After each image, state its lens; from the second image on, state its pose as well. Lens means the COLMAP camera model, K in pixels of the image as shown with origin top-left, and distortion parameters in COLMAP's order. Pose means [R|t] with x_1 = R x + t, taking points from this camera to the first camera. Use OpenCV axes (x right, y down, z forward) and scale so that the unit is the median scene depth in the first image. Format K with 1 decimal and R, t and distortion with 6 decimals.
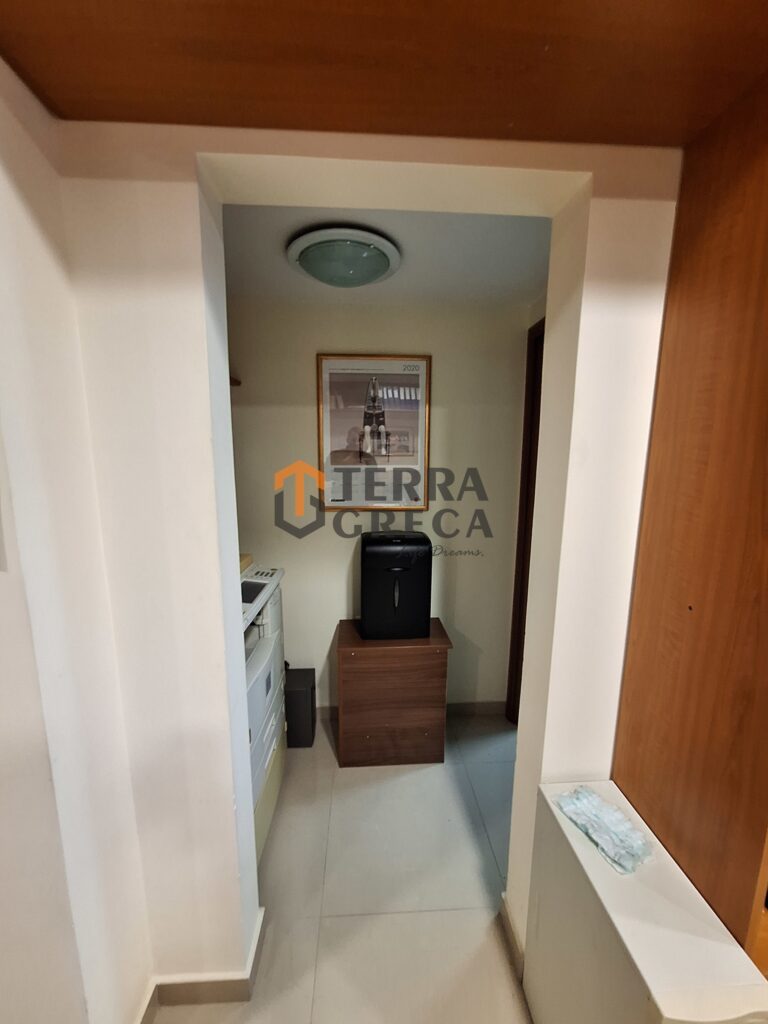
lens RADIAL K [[402.4, 0, 392.7], [0, 402.4, 513.1], [0, 0, 1]] dist [-0.005804, 0.000760]
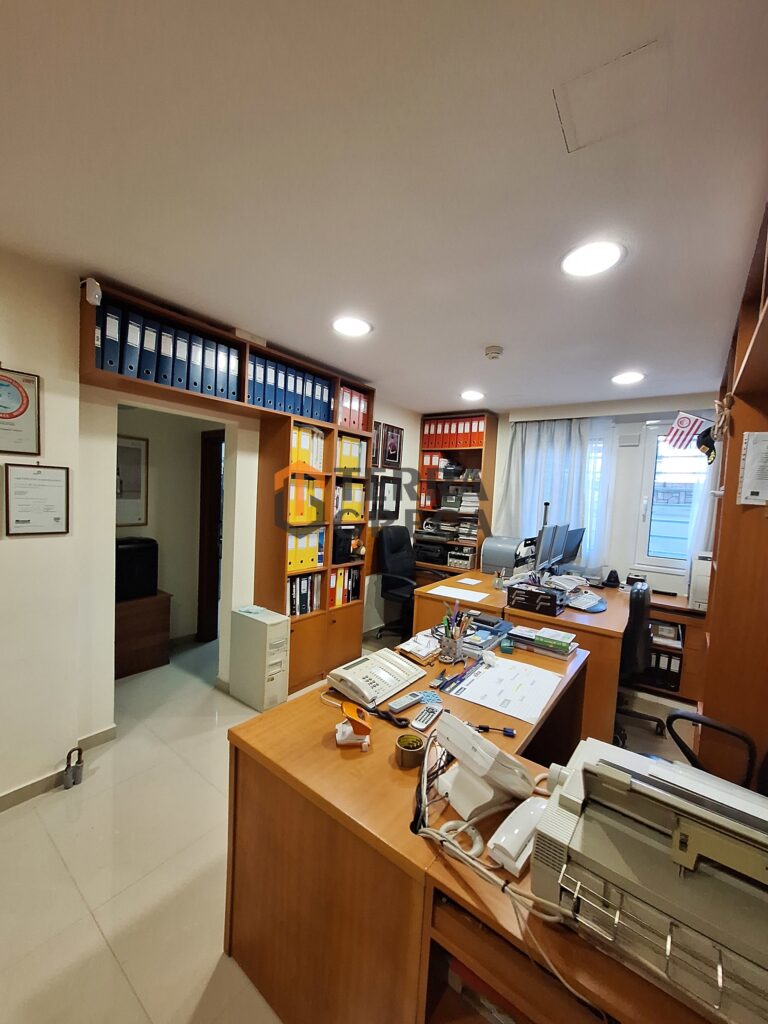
lens RADIAL K [[402.4, 0, 378.2], [0, 402.4, 518.8], [0, 0, 1]] dist [-0.005804, 0.000760]
pose [[0.664330, -0.028089, 0.746912, -0.589146], [0.070697, 0.997175, -0.025380, 0.086905], [-0.744089, 0.069665, 0.664439, -0.964482]]
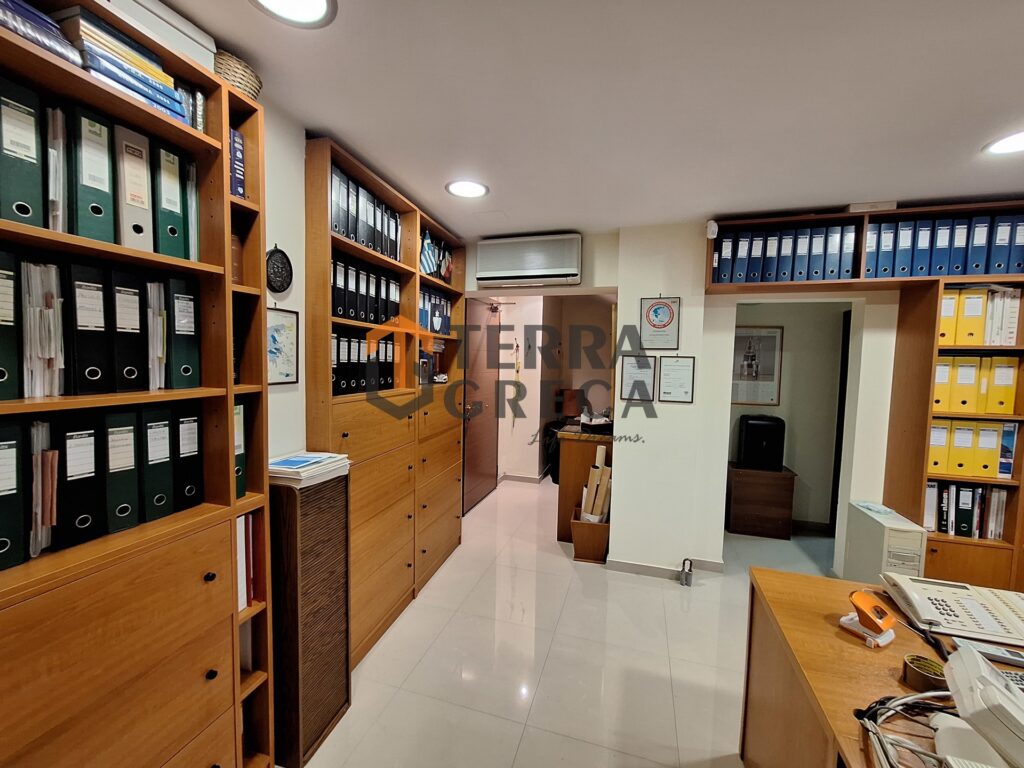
lens RADIAL K [[402.4, 0, 526.7], [0, 402.4, 384.2], [0, 0, 1]] dist [-0.005804, 0.000760]
pose [[0.939960, 0.026906, -0.340223, -0.419508], [-0.059141, 0.994647, -0.084734, 0.132238], [0.336122, 0.099767, 0.936519, -1.260221]]
